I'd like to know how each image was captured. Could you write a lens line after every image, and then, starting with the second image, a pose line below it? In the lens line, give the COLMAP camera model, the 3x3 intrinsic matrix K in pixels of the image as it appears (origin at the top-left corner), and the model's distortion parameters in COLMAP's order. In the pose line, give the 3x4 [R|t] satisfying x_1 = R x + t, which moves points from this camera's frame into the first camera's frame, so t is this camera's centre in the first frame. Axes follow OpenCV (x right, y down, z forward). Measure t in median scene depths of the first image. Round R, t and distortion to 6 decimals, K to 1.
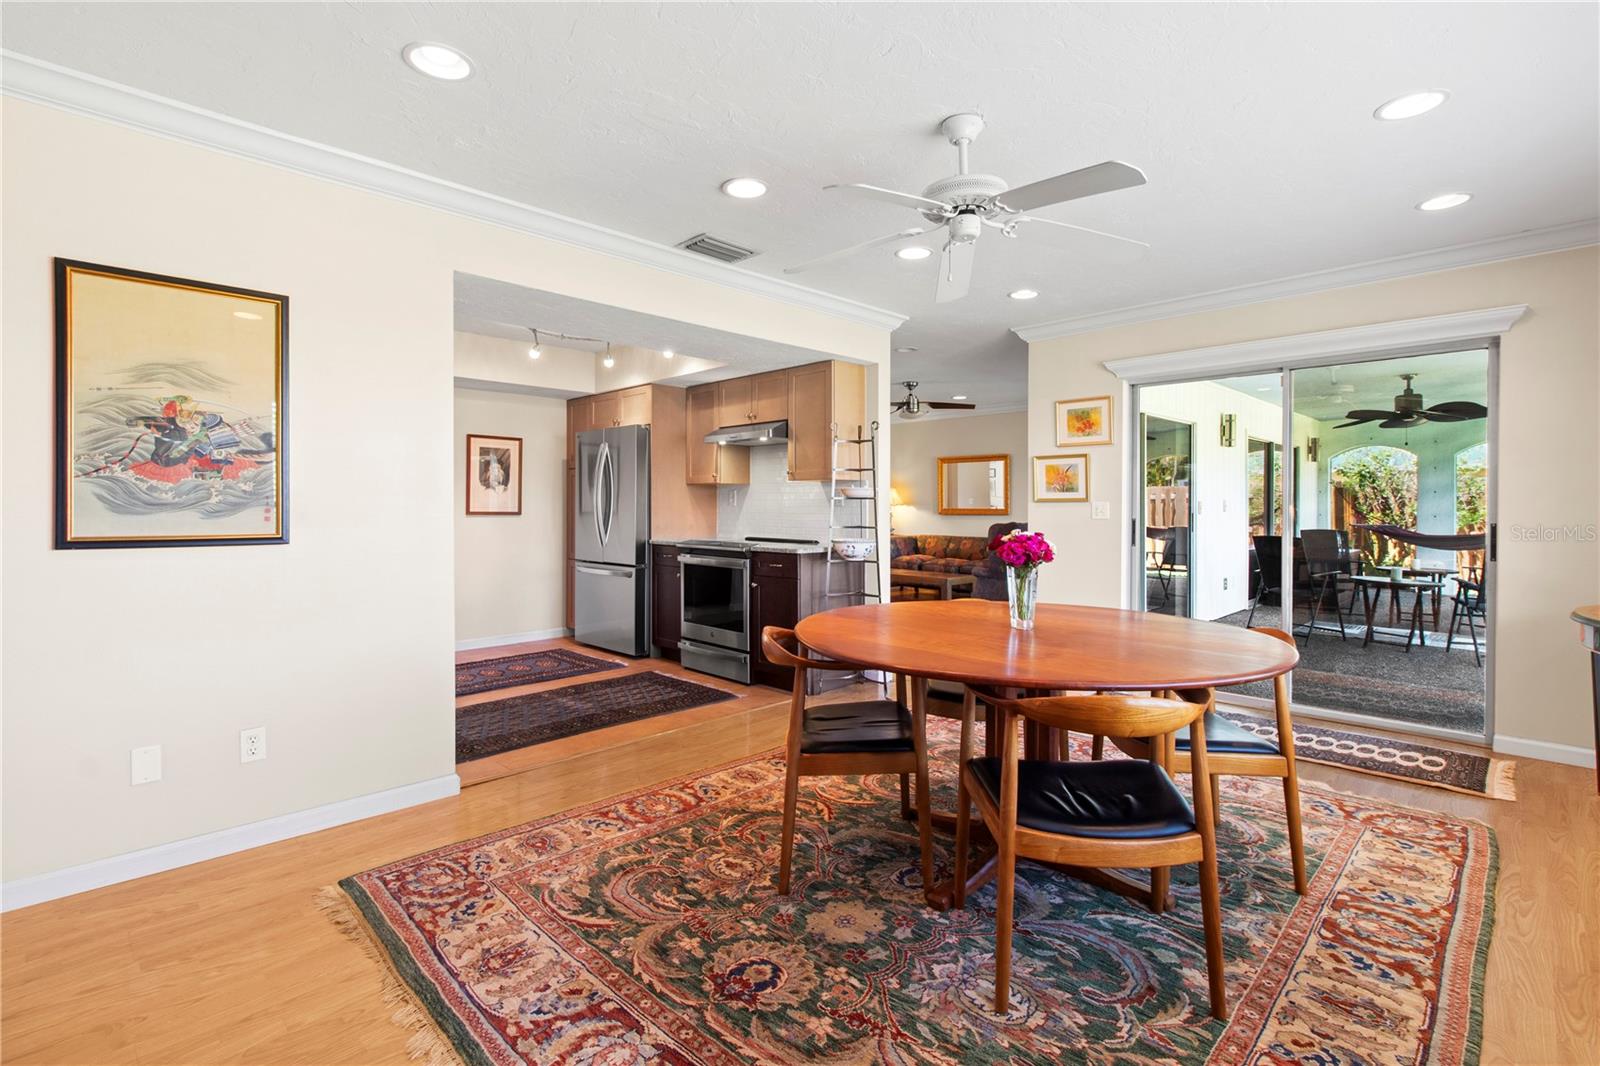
lens RADIAL K [[745.7, 0, 817.4], [0, 745.7, 510.1], [0, 0, 1]] dist [0.001638, -0.000072]
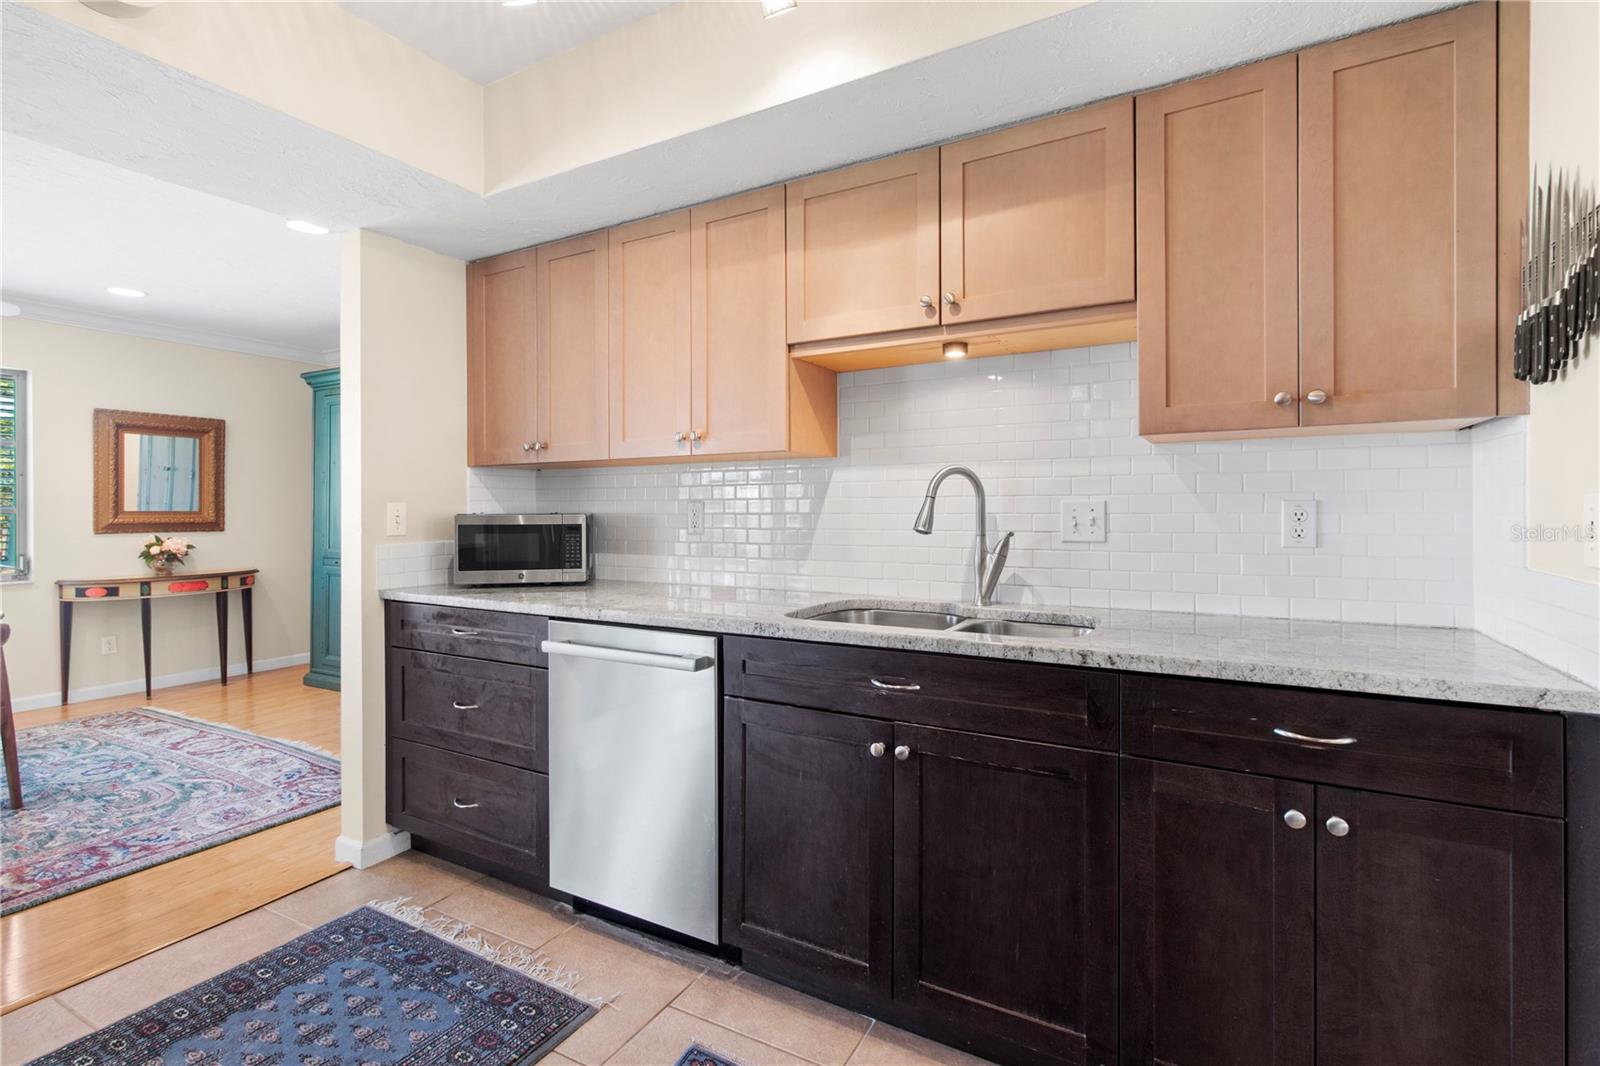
lens RADIAL K [[745.7, 0, 817.4], [0, 745.7, 510.1], [0, 0, 1]] dist [0.001638, -0.000072]
pose [[-0.964420, 0.002322, -0.264365, -1.065760], [0.000957, 0.999986, 0.005293, -0.018435], [0.264374, 0.004851, -0.964408, 2.660230]]
